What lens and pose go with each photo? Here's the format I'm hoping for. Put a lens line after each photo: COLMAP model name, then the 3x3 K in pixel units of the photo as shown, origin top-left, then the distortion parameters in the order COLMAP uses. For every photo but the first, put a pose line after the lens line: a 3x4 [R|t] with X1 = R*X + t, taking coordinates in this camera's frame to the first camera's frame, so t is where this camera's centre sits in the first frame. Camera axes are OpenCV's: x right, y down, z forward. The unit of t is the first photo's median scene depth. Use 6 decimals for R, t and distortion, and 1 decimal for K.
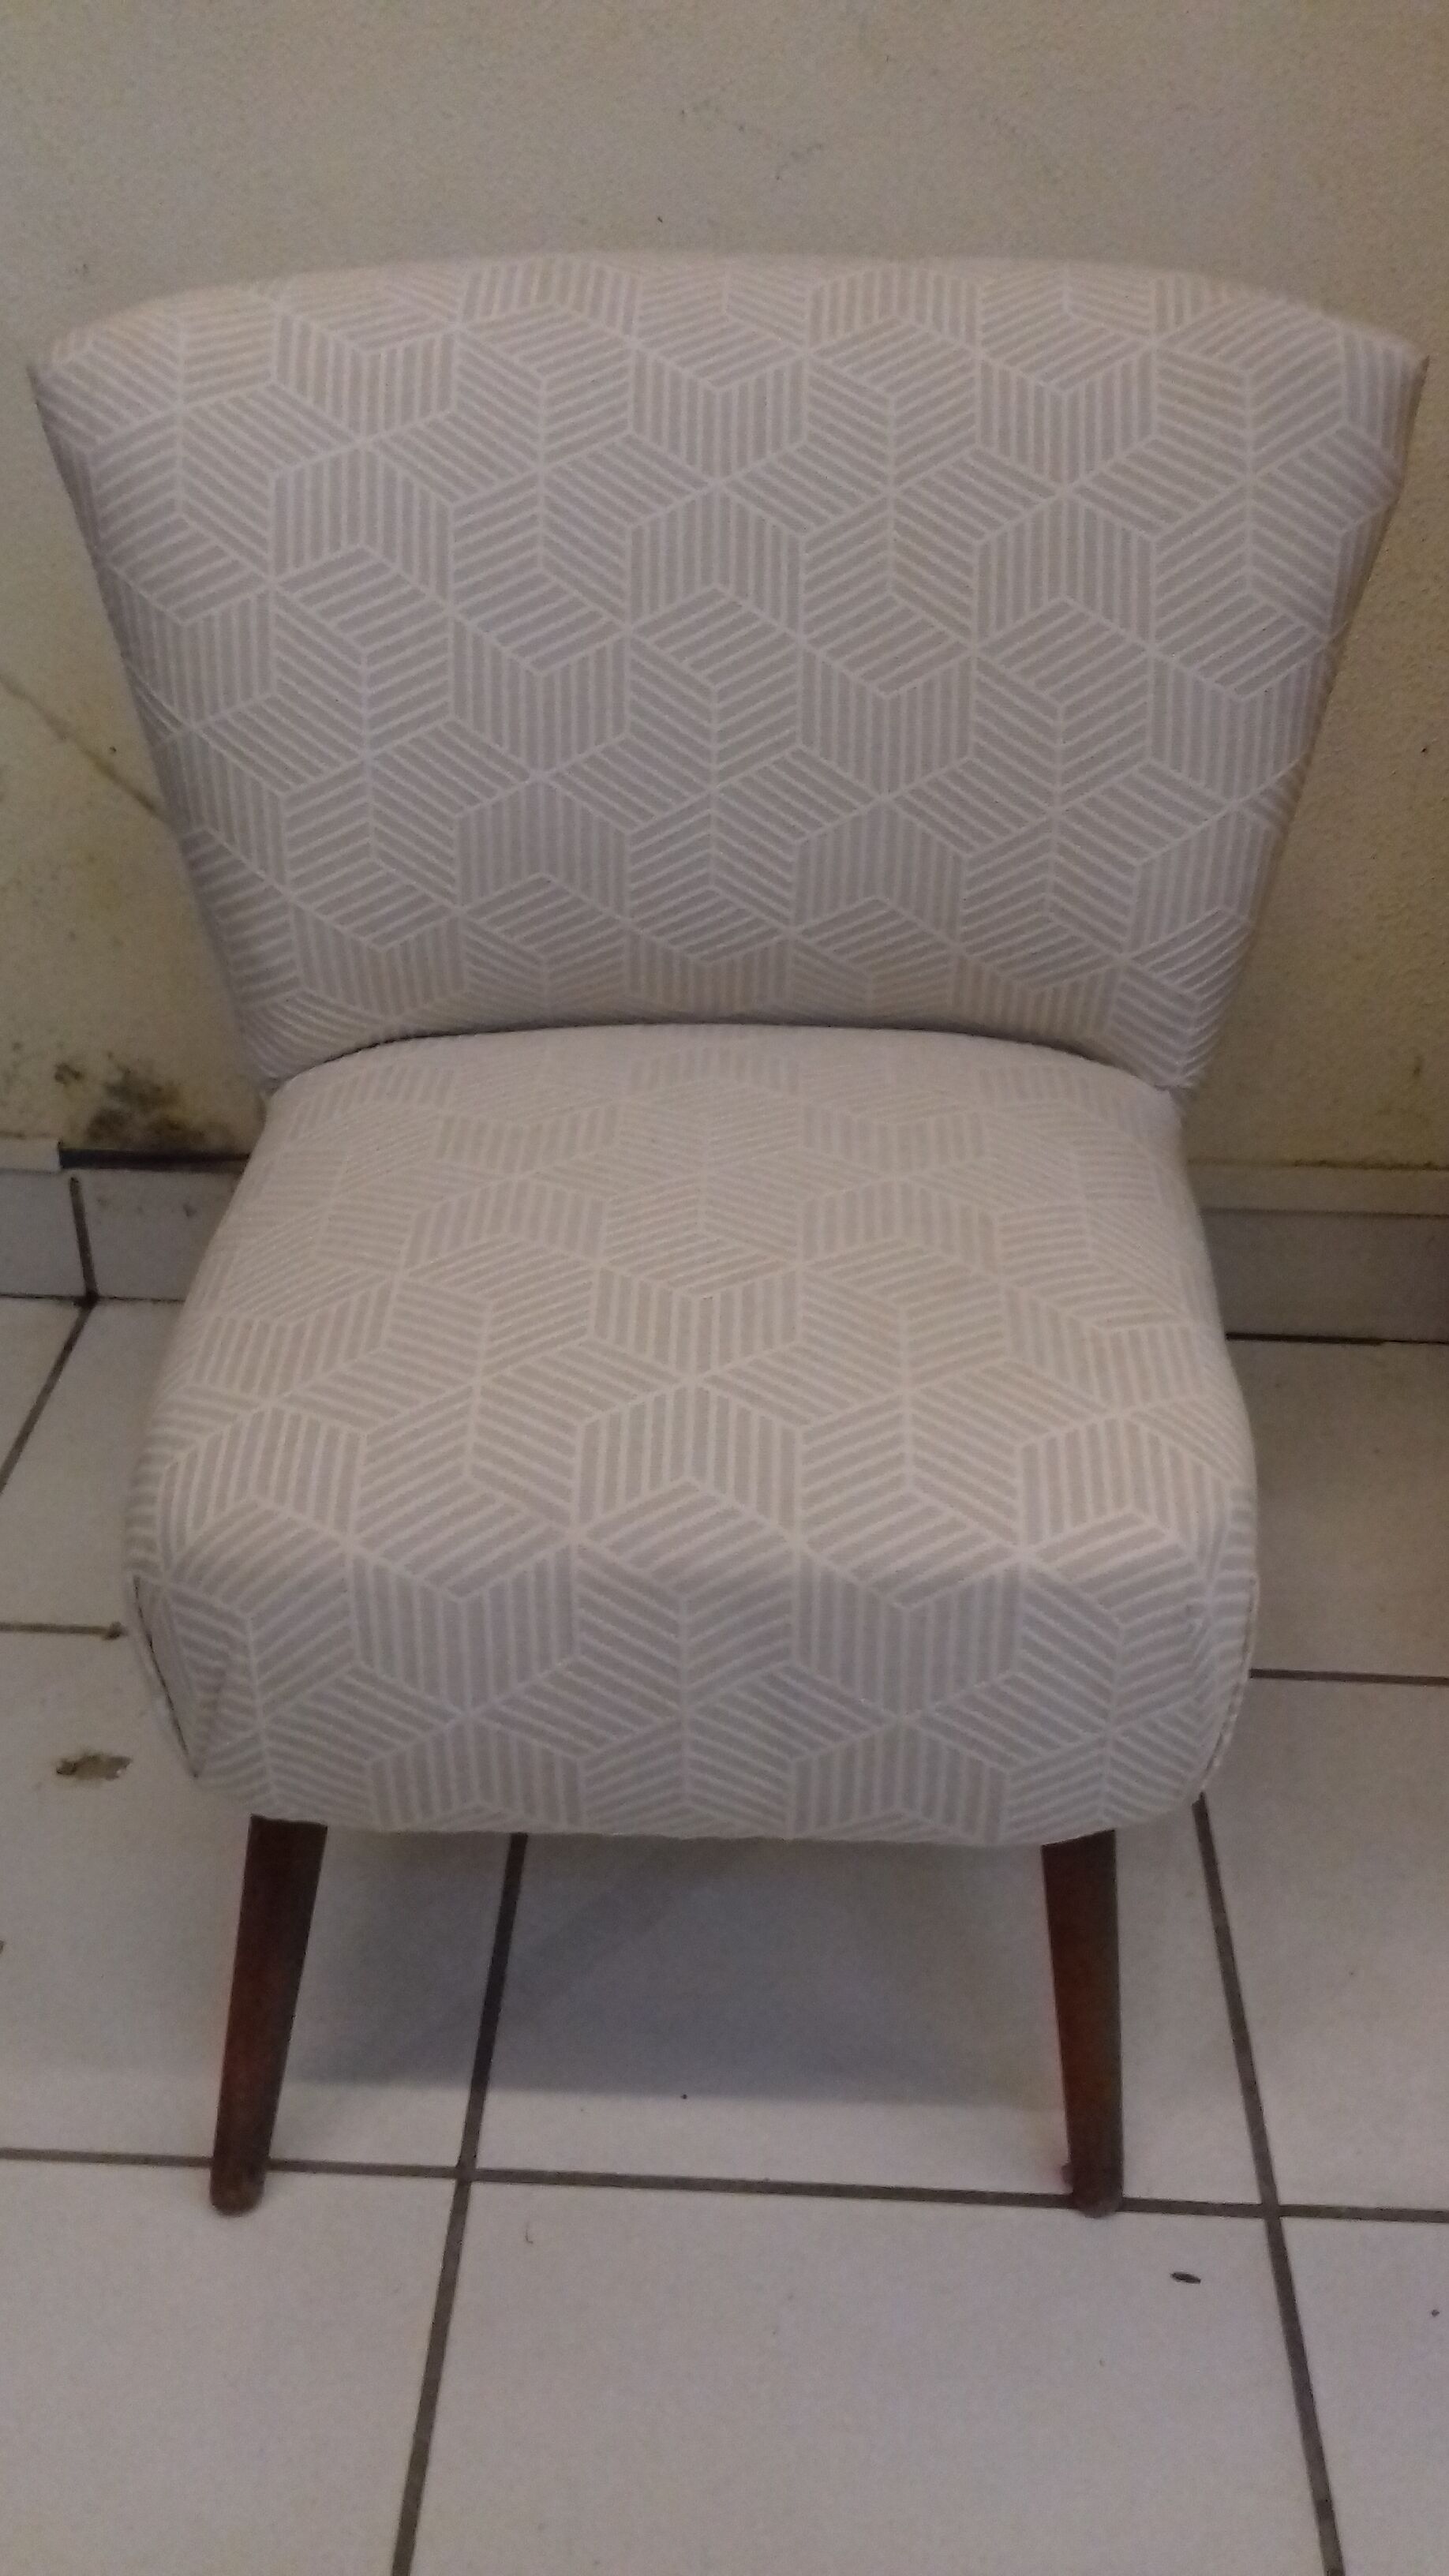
lens RADIAL K [[2360.3, 0, 731.9], [0, 2360.3, 1256.1], [0, 0, 1]] dist [0.109437, -0.187475]
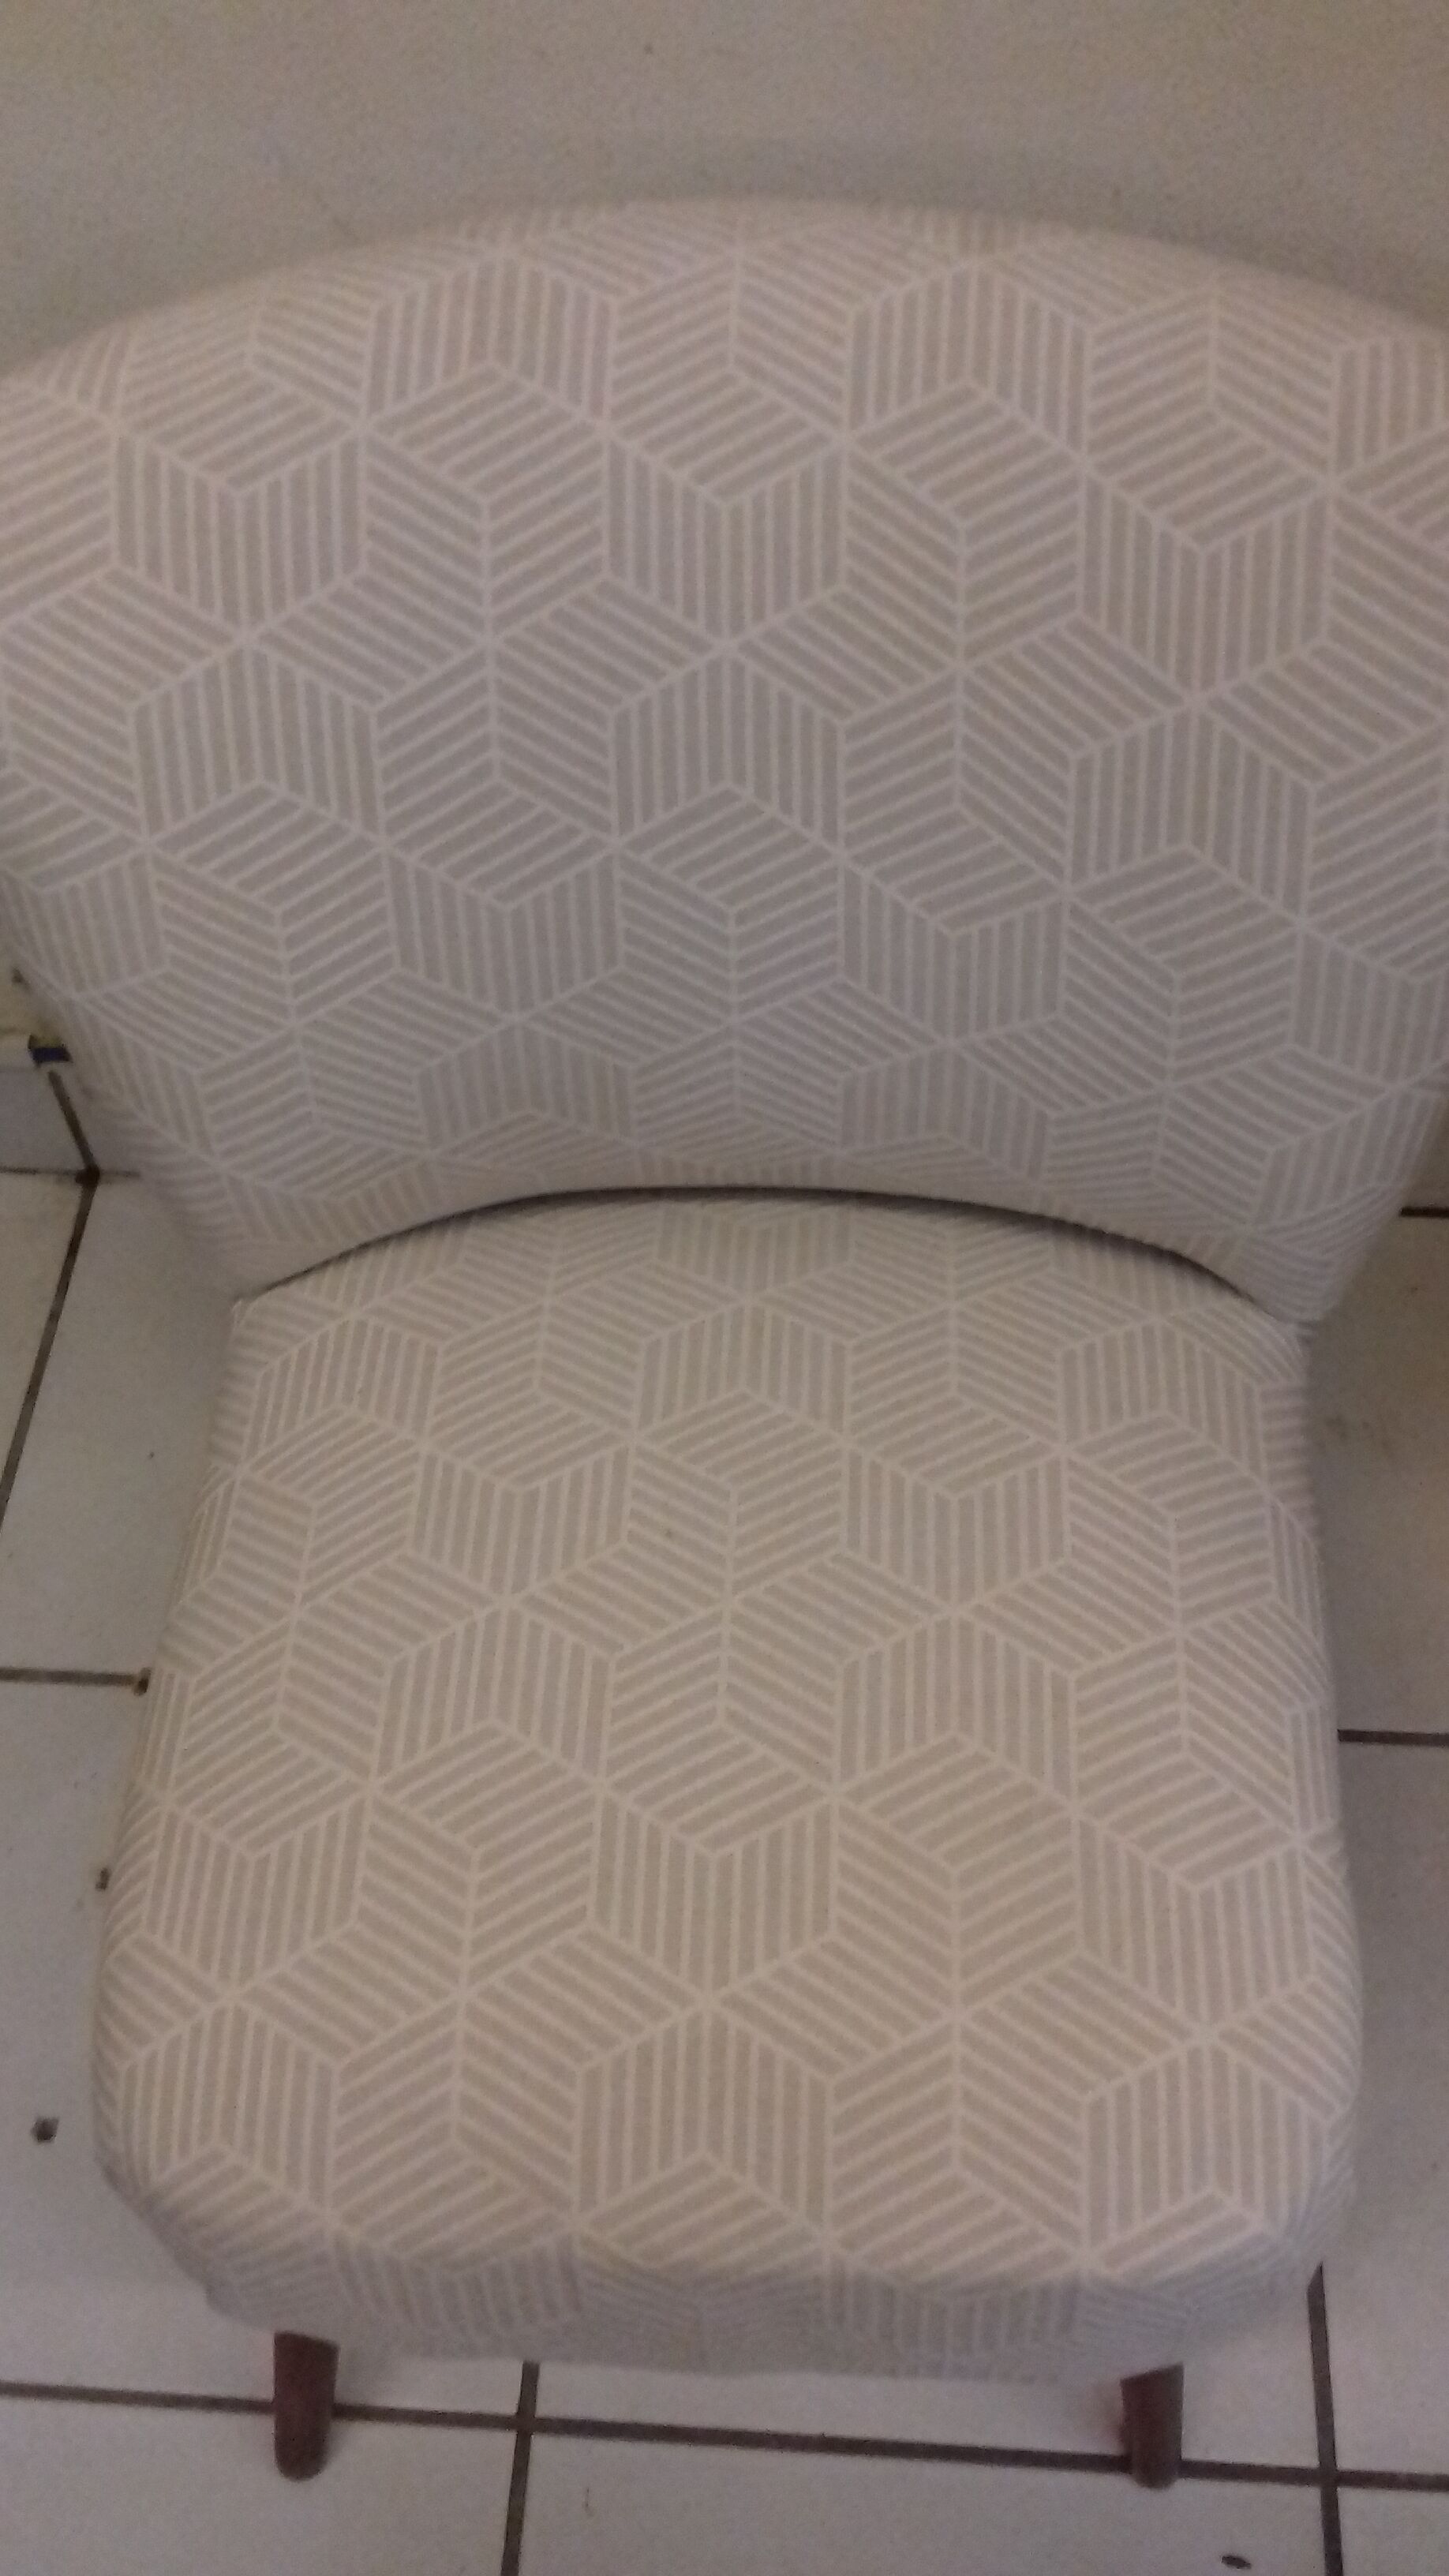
lens RADIAL K [[2360.3, 0, 731.9], [0, 2360.3, 1256.1], [0, 0, 1]] dist [0.109437, -0.187475]
pose [[0.998392, -0.010031, -0.055785, 0.035989], [0.030567, 0.924119, 0.380881, -0.441885], [0.047732, -0.381974, 0.922940, 0.249554]]
